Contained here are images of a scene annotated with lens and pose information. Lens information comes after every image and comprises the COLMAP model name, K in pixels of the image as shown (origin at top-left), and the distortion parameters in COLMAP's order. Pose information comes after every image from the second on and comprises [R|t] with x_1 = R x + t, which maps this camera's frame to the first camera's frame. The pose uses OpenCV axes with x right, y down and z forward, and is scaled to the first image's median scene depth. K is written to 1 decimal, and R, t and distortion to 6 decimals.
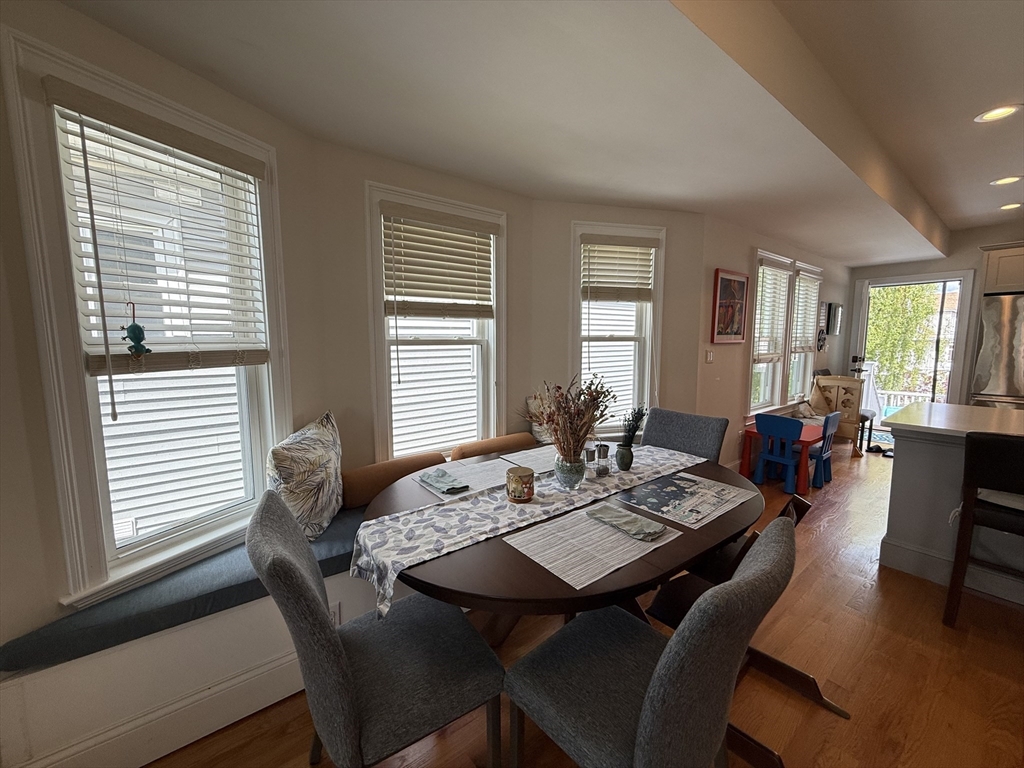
lens RADIAL K [[412.8, 0, 510.7], [0, 412.8, 390.6], [0, 0, 1]] dist [-0.010790, -0.000121]
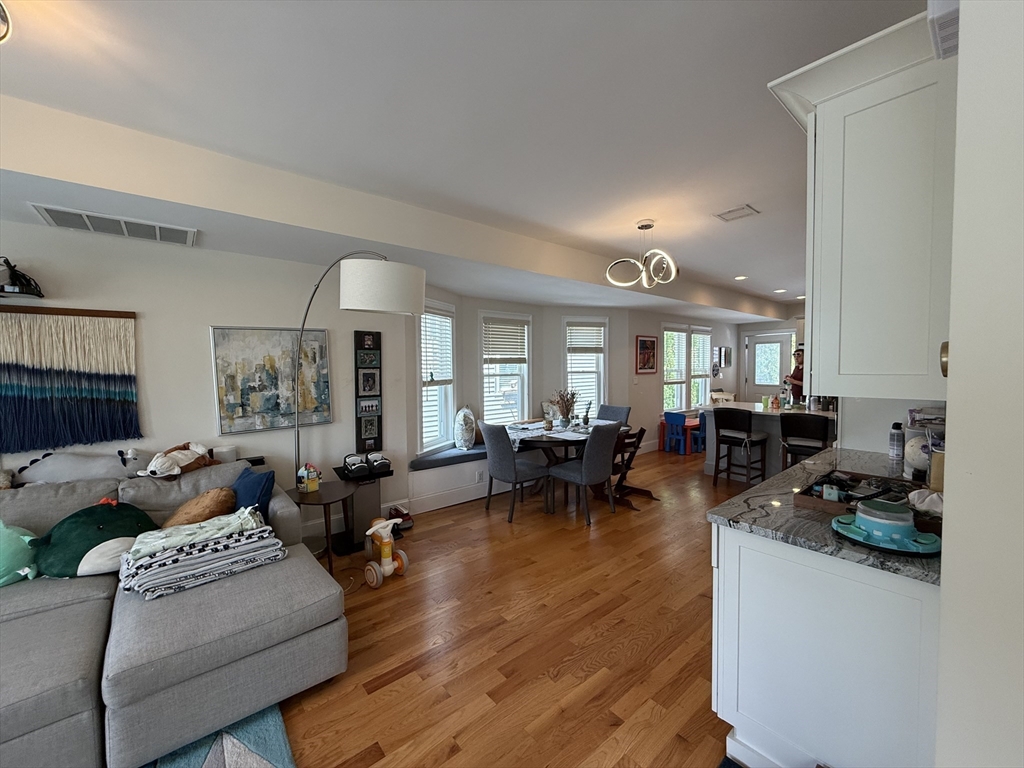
lens RADIAL K [[412.8, 0, 507.2], [0, 412.8, 381.2], [0, 0, 1]] dist [-0.010790, -0.000121]
pose [[0.999621, -0.004012, 0.027249, -0.187307], [0.006269, 0.996511, -0.083228, 0.085836], [-0.026820, 0.083368, 0.996158, -1.041047]]
